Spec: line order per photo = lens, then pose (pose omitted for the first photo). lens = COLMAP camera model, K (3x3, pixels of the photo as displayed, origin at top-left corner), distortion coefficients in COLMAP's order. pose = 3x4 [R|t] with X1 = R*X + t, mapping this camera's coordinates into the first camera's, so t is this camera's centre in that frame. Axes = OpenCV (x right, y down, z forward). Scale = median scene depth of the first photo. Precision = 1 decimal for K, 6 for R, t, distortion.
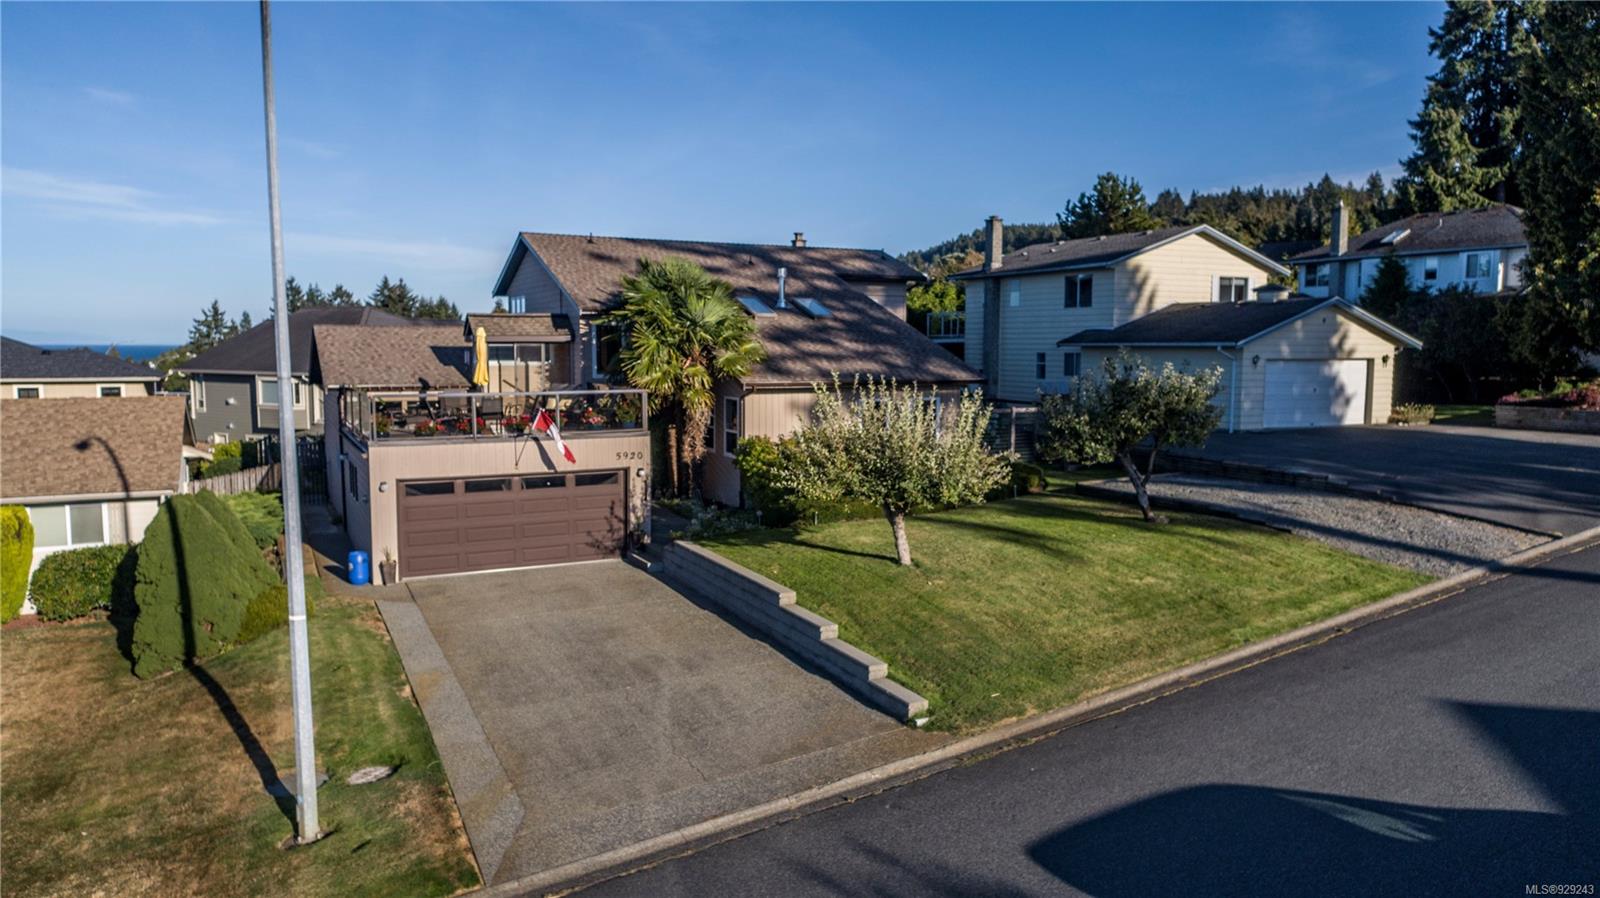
lens RADIAL K [[1080.7, 0, 800.3], [0, 1080.7, 445.2], [0, 0, 1]] dist [-0.019276, 0.020148]
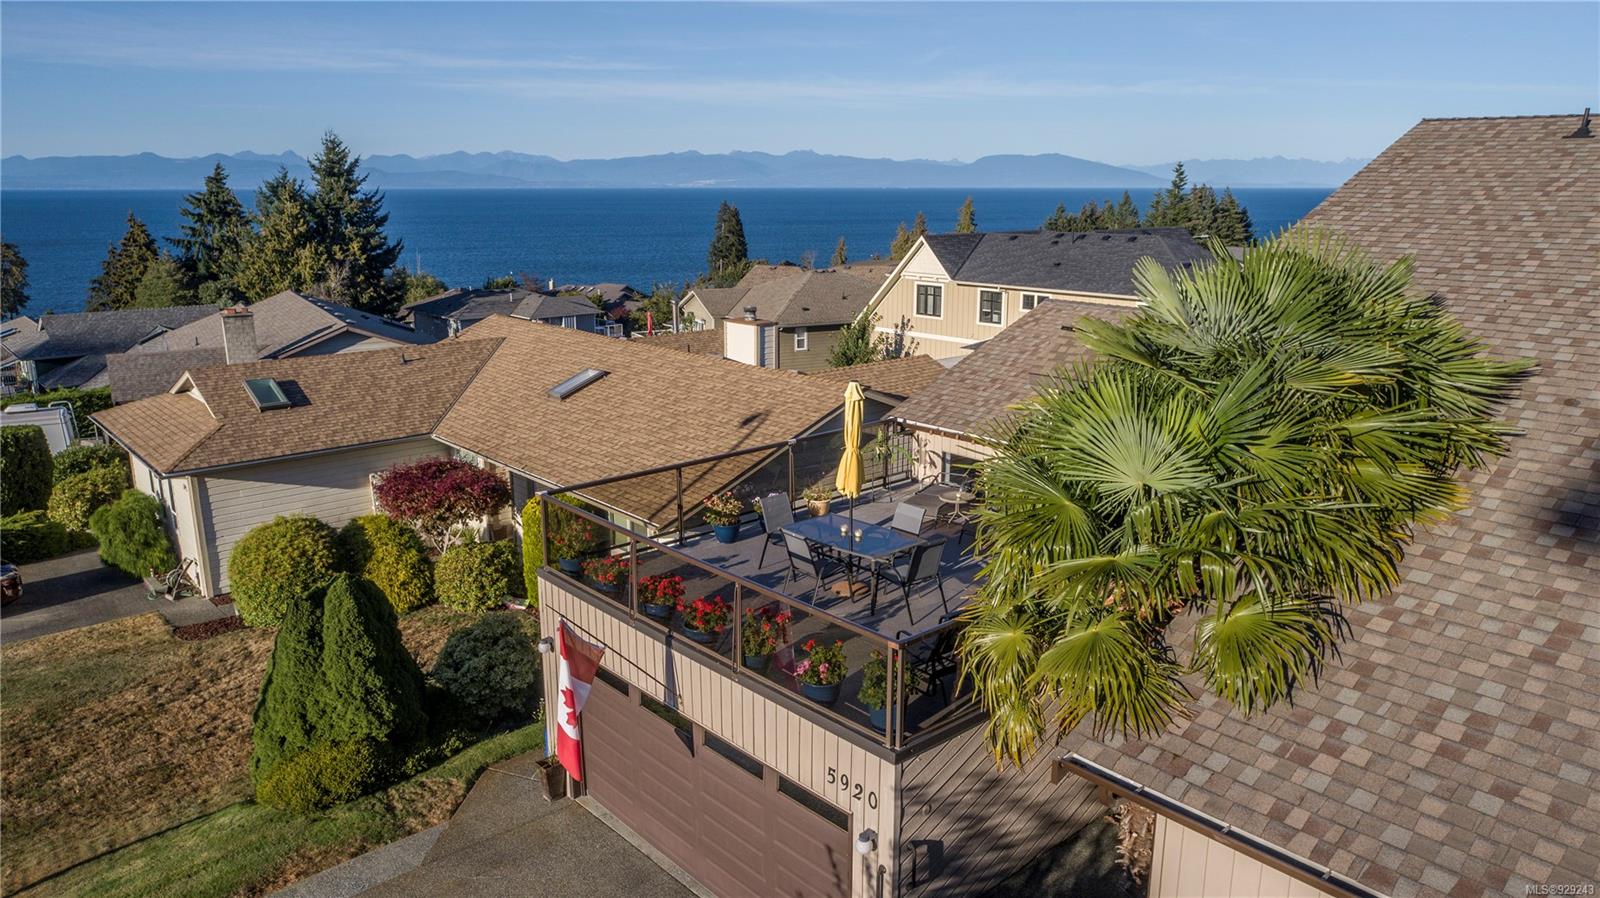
lens RADIAL K [[1080.7, 0, 800.3], [0, 1080.7, 445.2], [0, 0, 1]] dist [-0.019276, 0.020148]
pose [[0.251739, 0.225283, -0.941209, 0.177686], [-0.090402, 0.973751, 0.208893, -0.195314], [0.963564, 0.032501, 0.265497, 0.915754]]
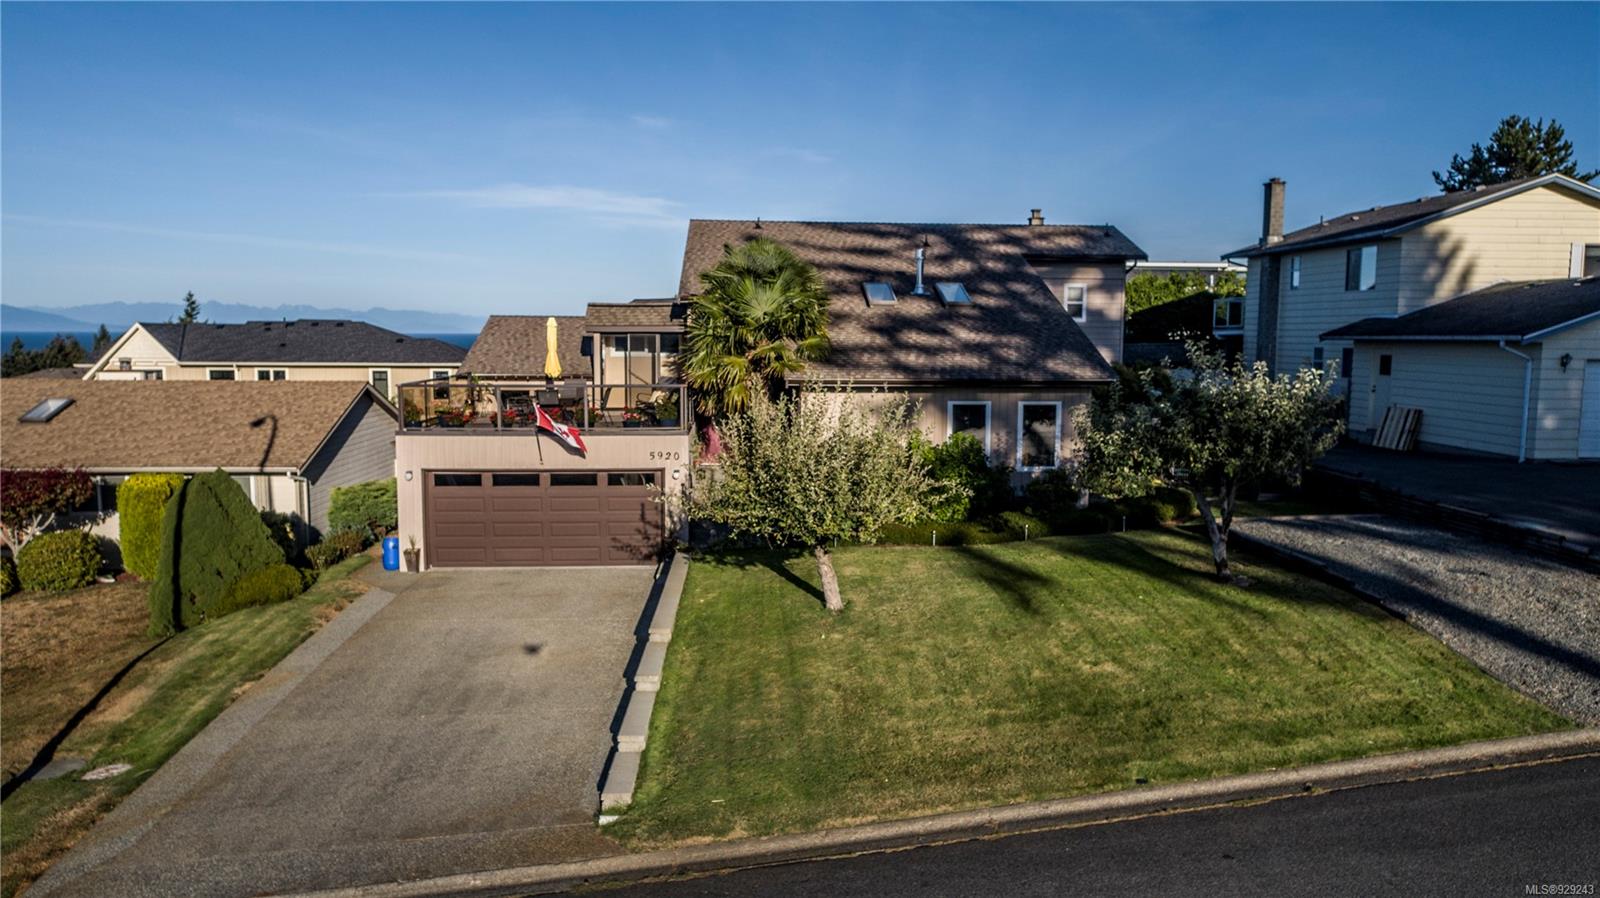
lens RADIAL K [[1080.7, 0, 800.3], [0, 1080.7, 445.2], [0, 0, 1]] dist [-0.019276, 0.020148]
pose [[0.915270, 0.044224, -0.400406, 0.331697], [-0.040593, 0.999022, 0.017551, -0.021061], [0.400790, 0.000190, 0.916170, 0.208723]]
